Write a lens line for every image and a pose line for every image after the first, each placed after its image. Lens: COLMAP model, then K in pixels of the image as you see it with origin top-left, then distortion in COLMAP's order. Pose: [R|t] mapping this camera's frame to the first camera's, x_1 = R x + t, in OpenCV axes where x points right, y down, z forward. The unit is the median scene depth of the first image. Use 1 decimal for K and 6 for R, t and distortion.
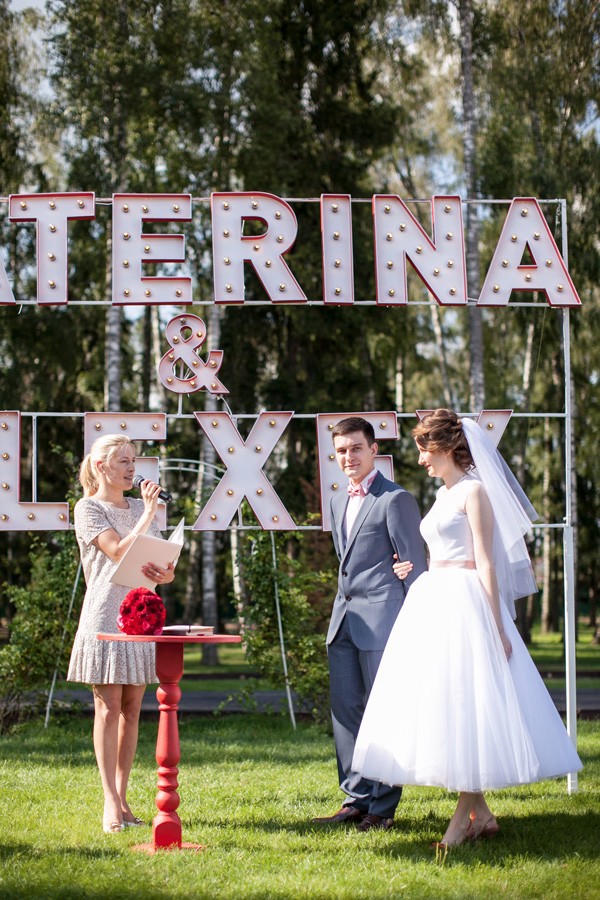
lens RADIAL K [[1333.9, 0, 298.1], [0, 1333.9, 454.8], [0, 0, 1]] dist [-0.153933, 0.000000]
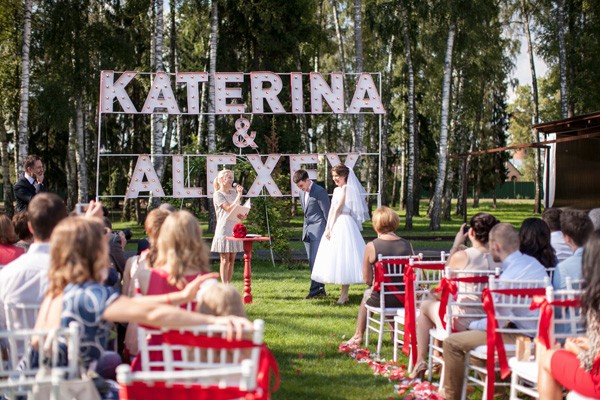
lens RADIAL K [[889.3, 0, 300.4], [0, 889.3, 198.6], [0, 0, 1]] dist [-0.153933, 0.000000]
pose [[0.998223, -0.007522, 0.059107, -0.073195], [-0.000052, 0.991889, 0.127108, -0.172841], [-0.059584, -0.126885, 0.990126, -0.839518]]
